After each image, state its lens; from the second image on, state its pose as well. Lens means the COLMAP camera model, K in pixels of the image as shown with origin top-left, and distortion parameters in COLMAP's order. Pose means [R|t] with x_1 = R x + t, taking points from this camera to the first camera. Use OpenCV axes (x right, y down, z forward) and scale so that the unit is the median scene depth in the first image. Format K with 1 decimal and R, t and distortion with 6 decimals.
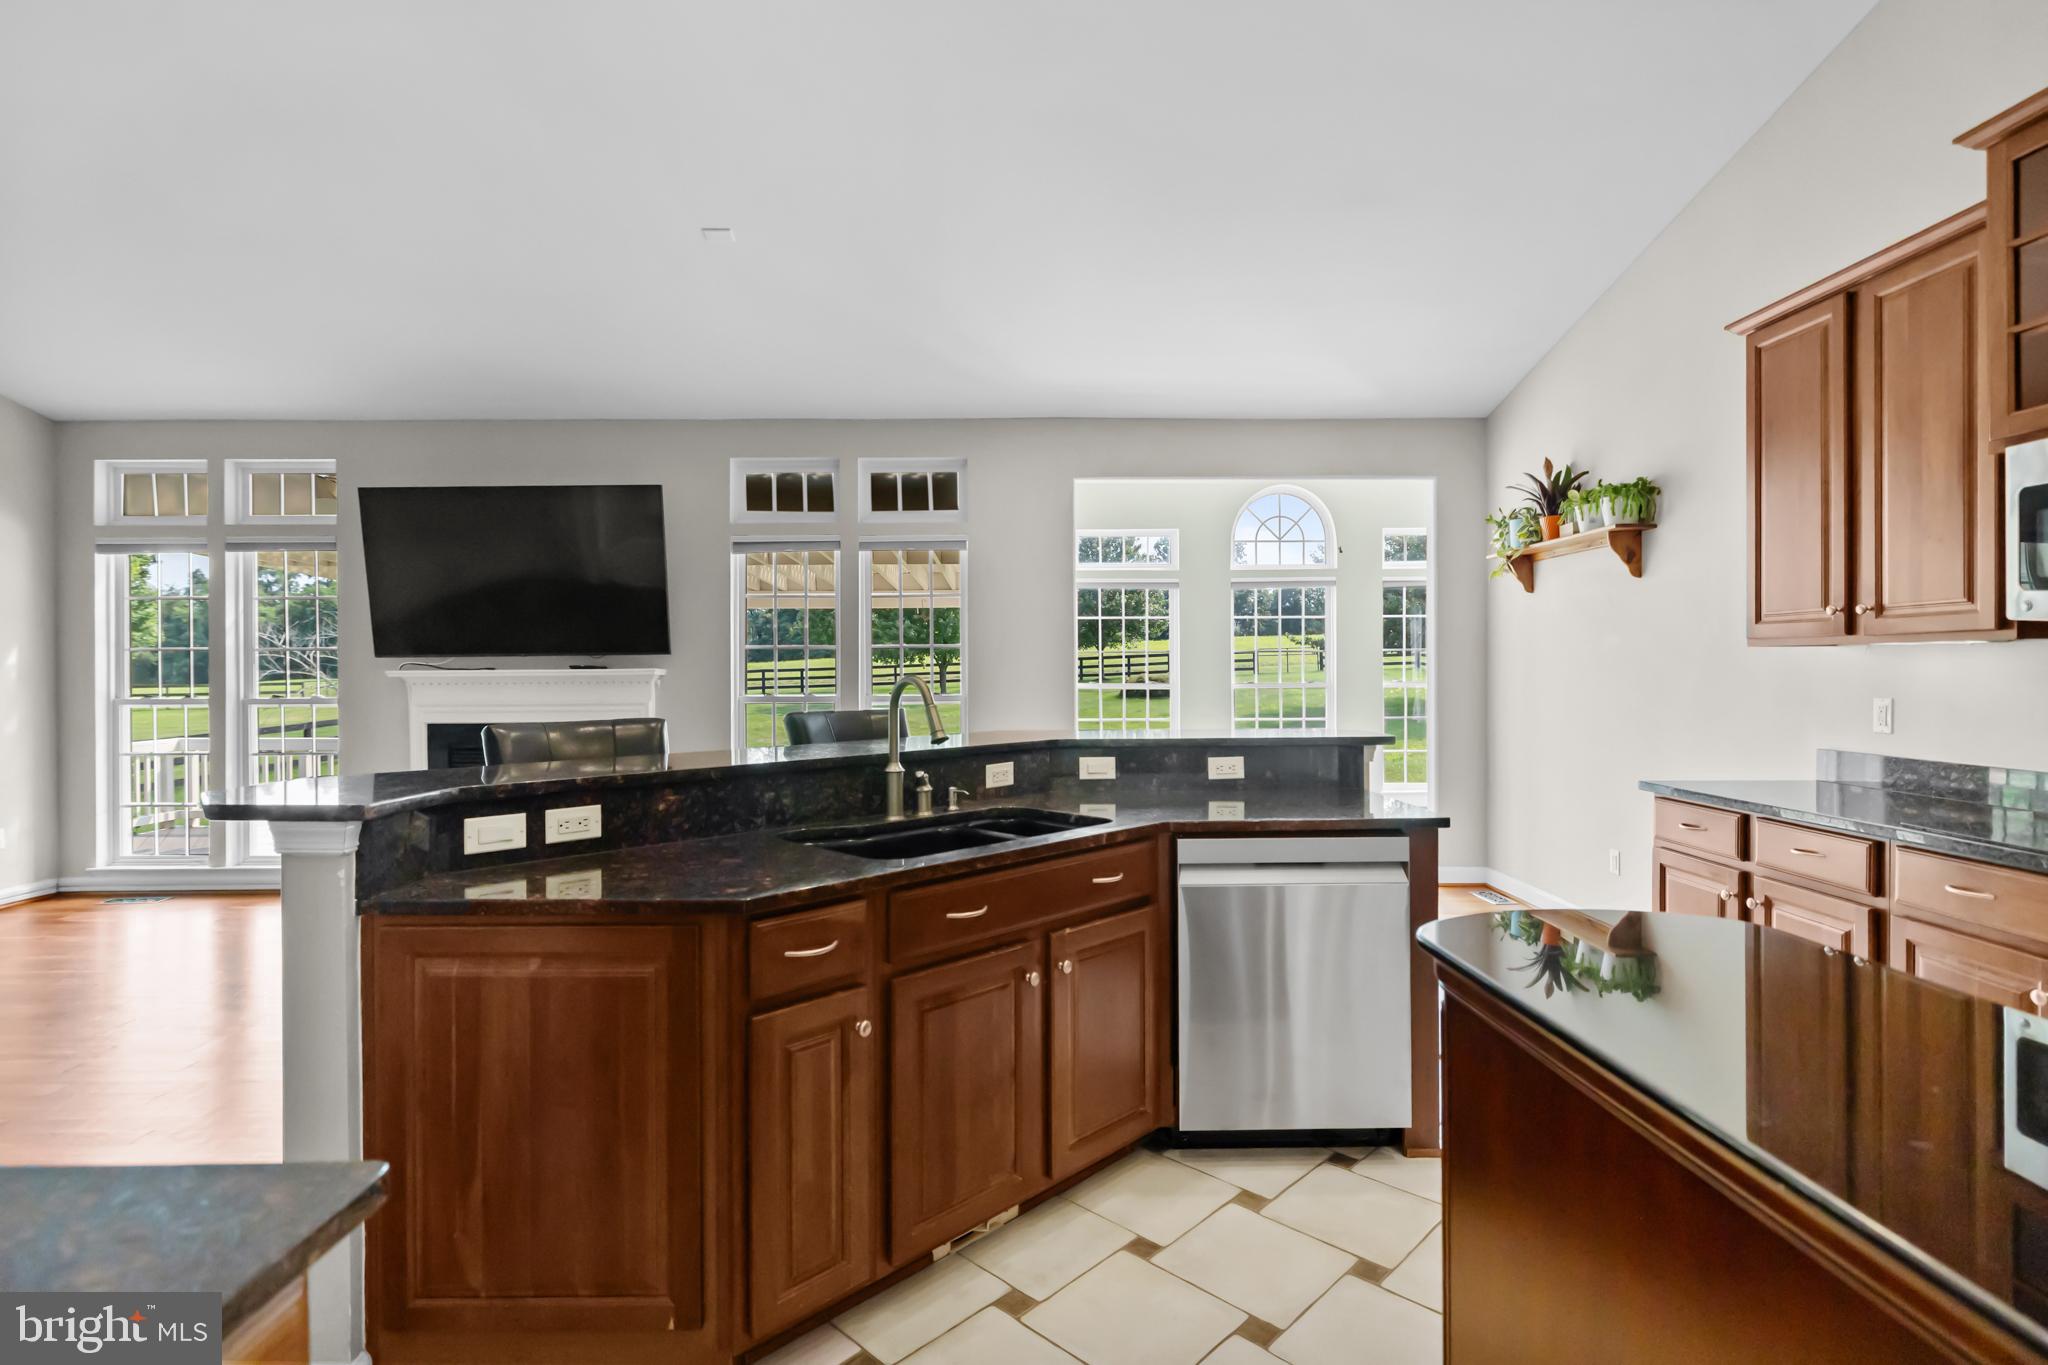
lens RADIAL K [[994.1, 0, 1016.1], [0, 994.1, 669.6], [0, 0, 1]] dist [-0.005469, 0.000937]
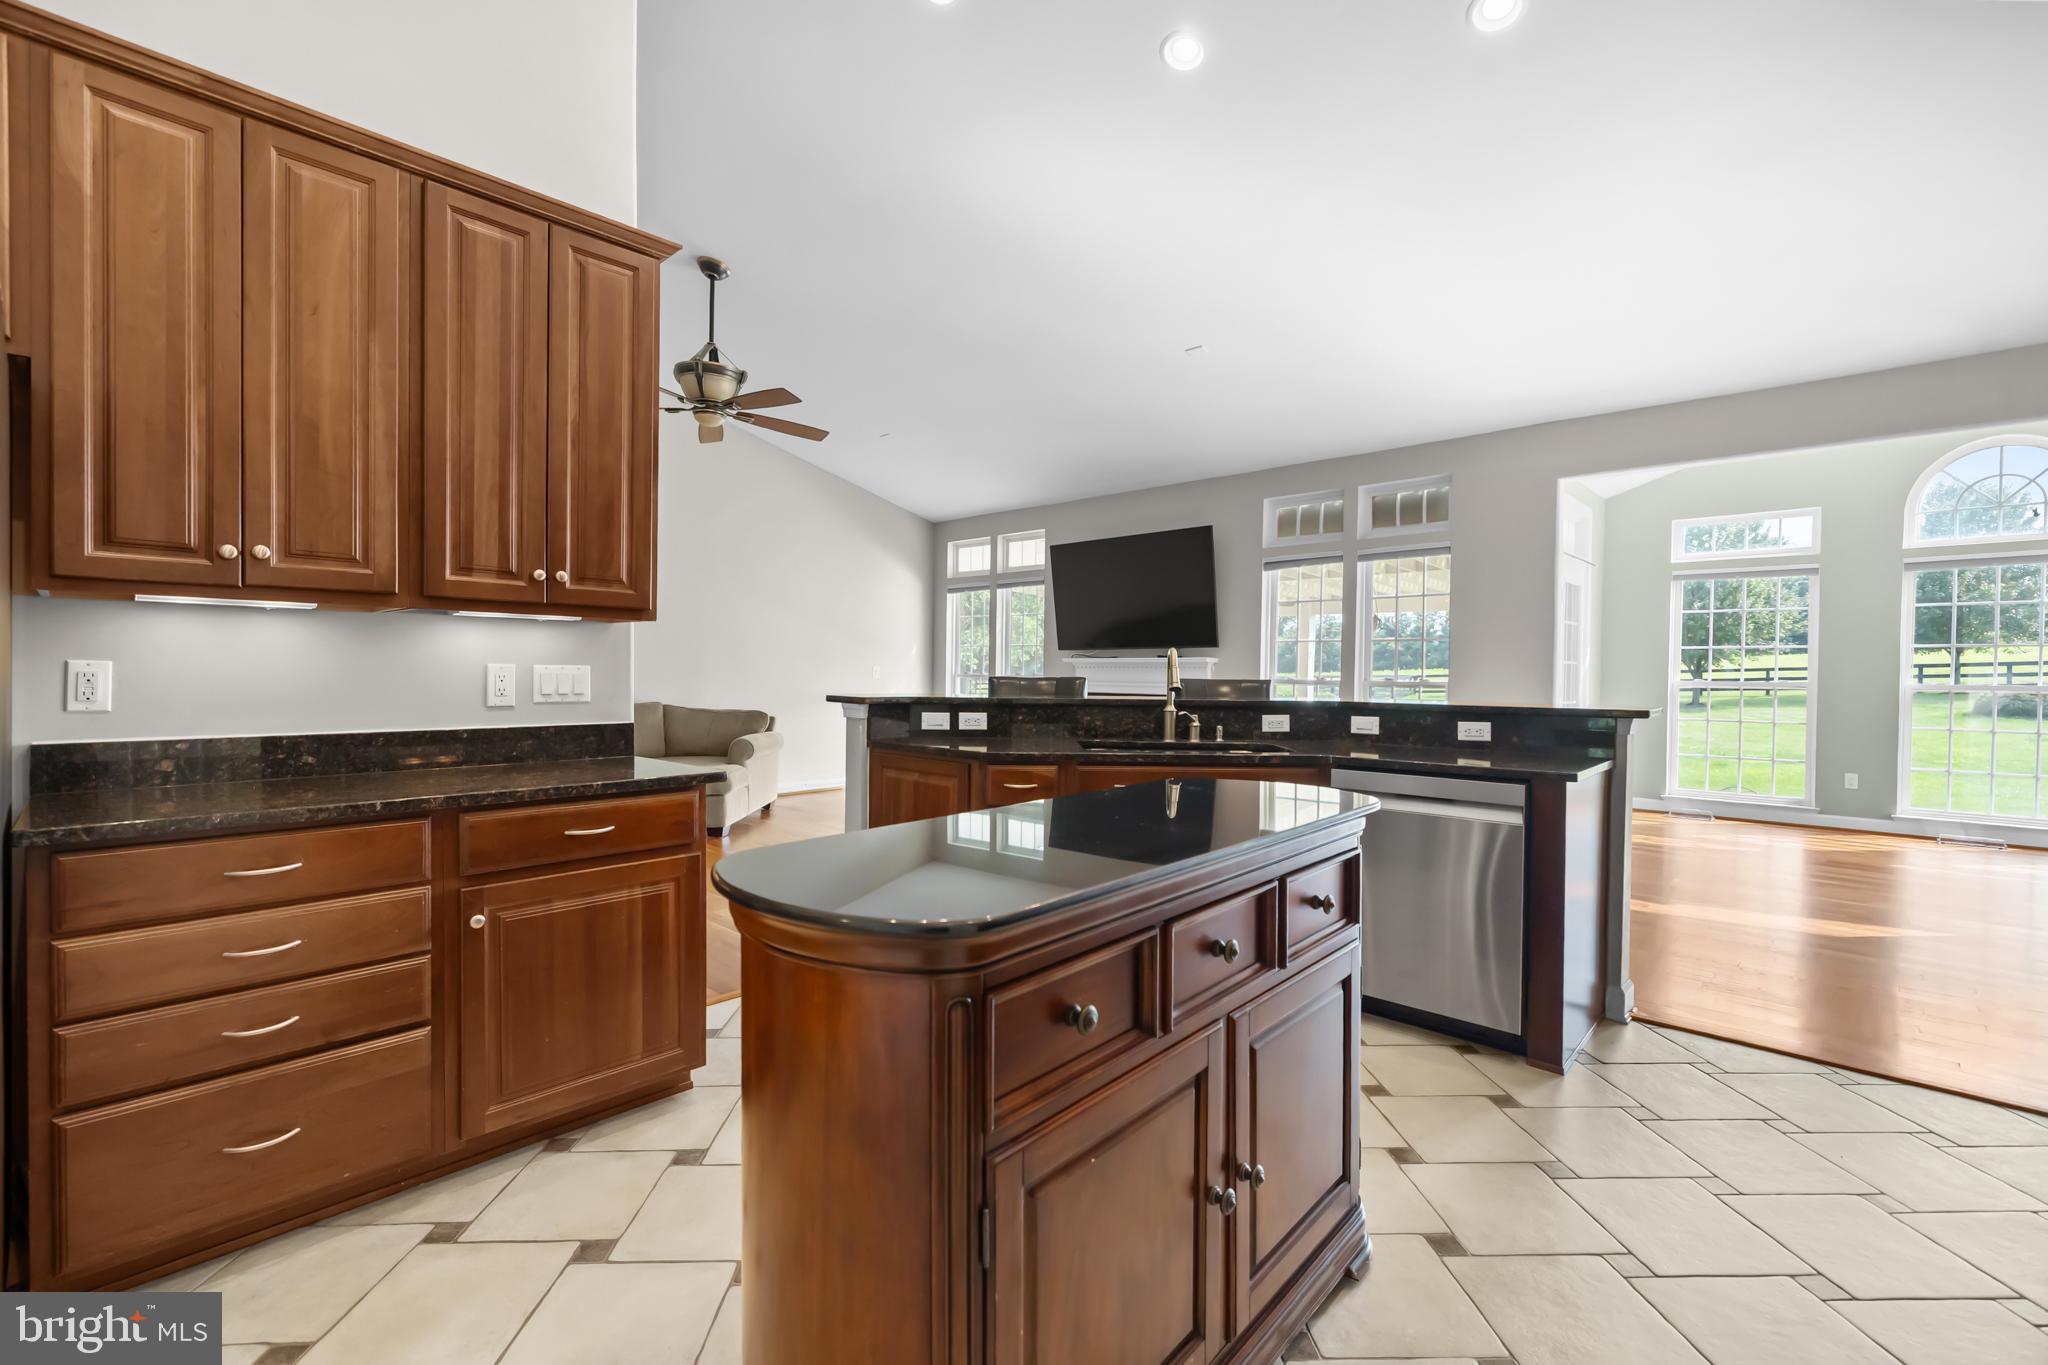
lens RADIAL K [[863.5, 0, 1026.0], [0, 863.5, 679.1], [0, 0, 1]] dist [0.003510, -0.001736]
pose [[0.719368, 0.020240, -0.694335, 0.362964], [-0.015423, 0.999794, 0.013165, 0.021730], [0.694458, 0.001238, 0.719532, -0.068385]]
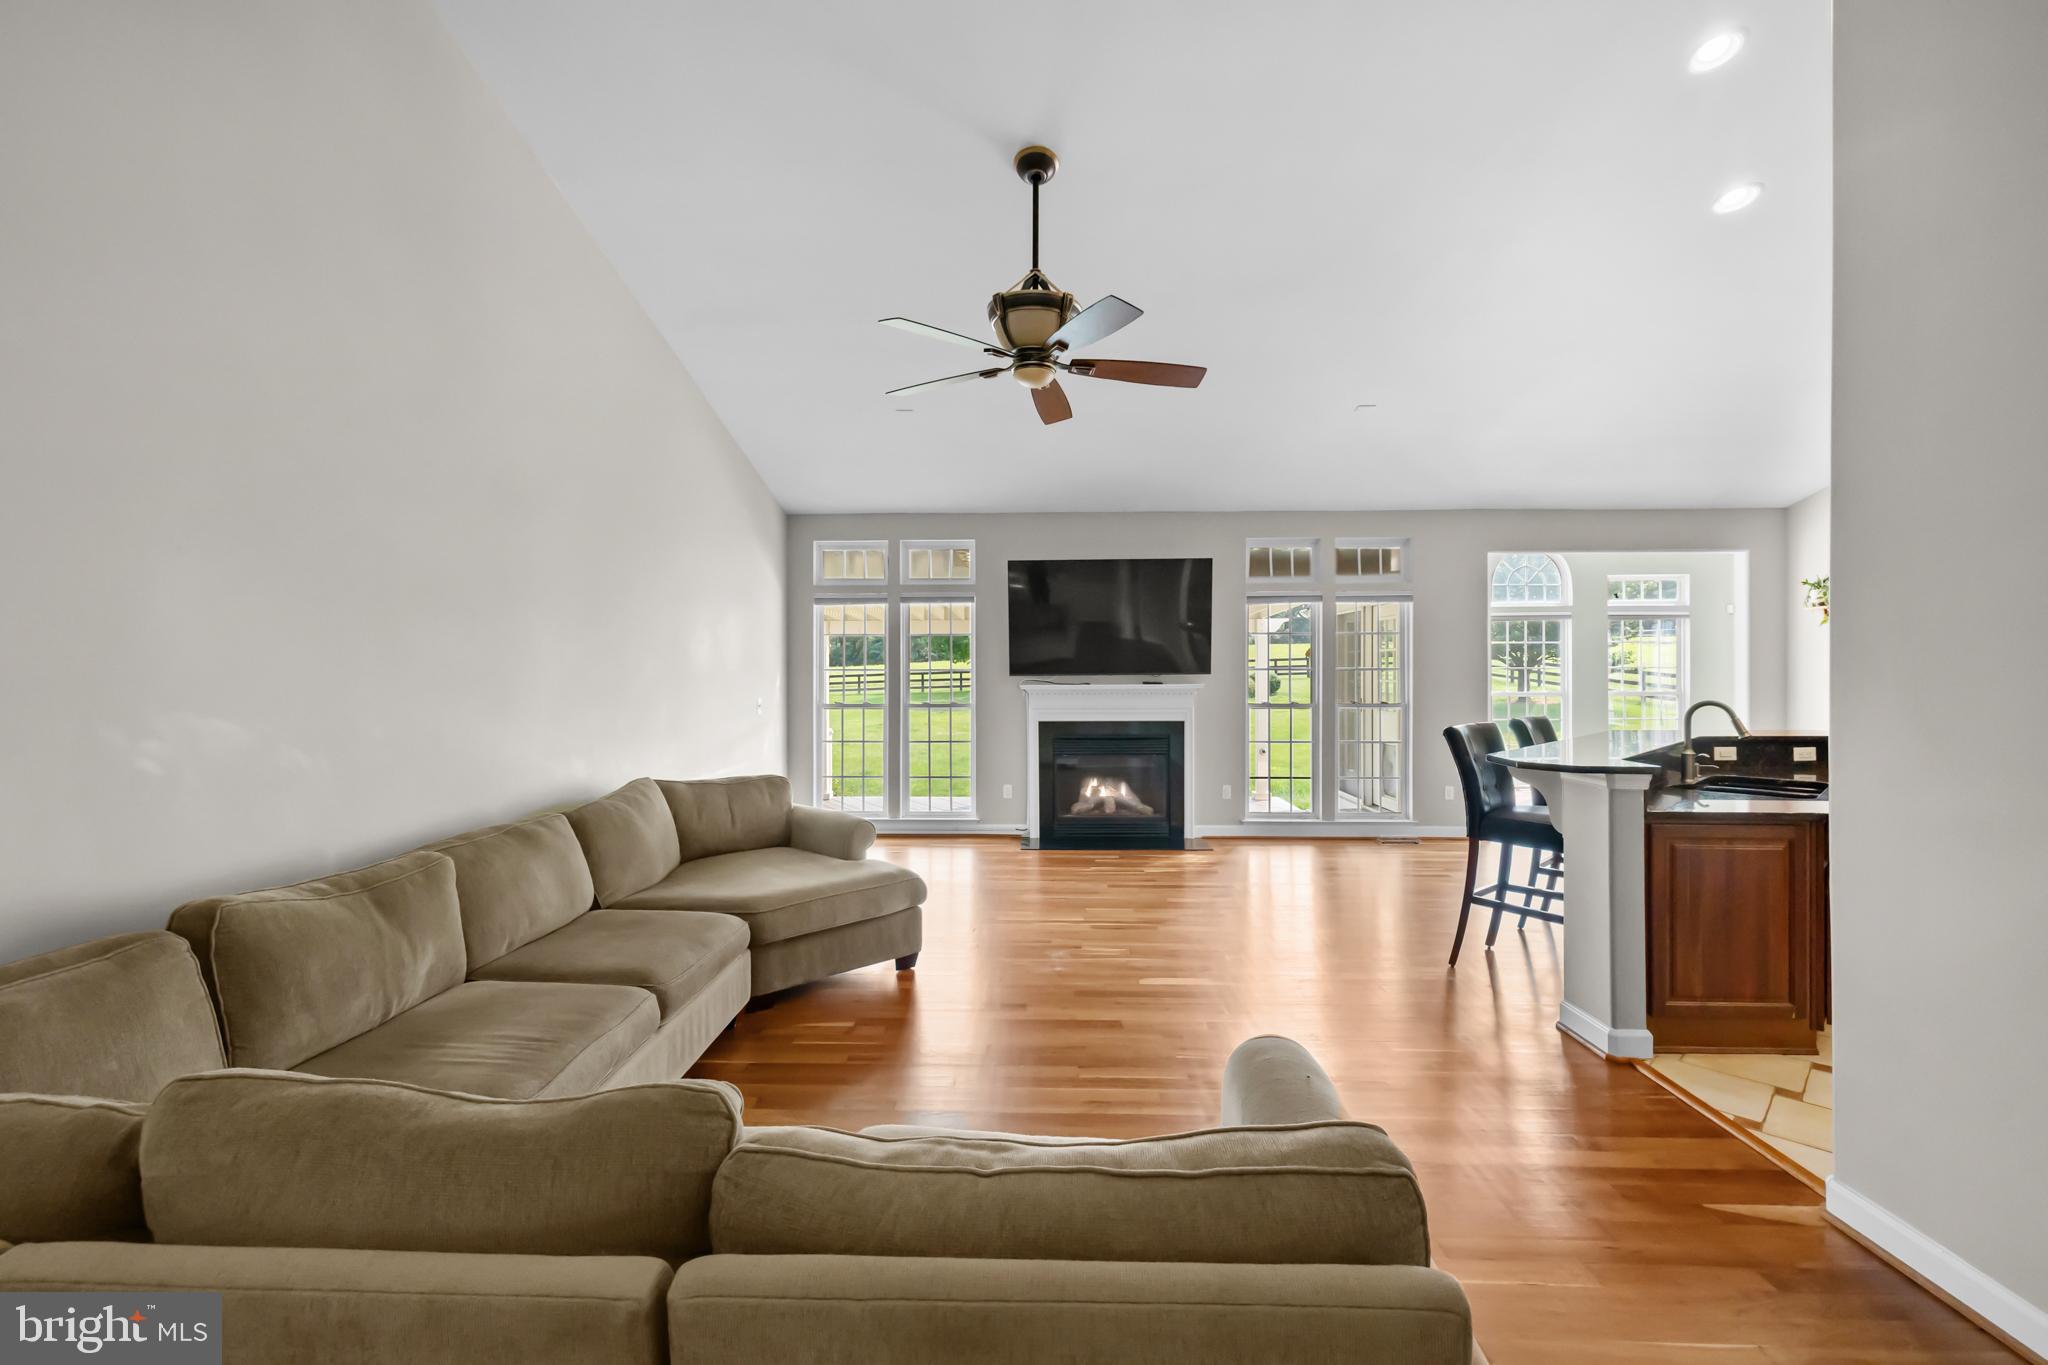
lens RADIAL K [[863.5, 0, 1030.3], [0, 863.5, 662.0], [0, 0, 1]] dist [0.003510, -0.001736]
pose [[0.999665, 0.002537, -0.025759, -0.706034], [-0.002789, 0.999949, -0.009747, -0.025129], [0.025733, 0.009816, 0.999621, -0.324723]]
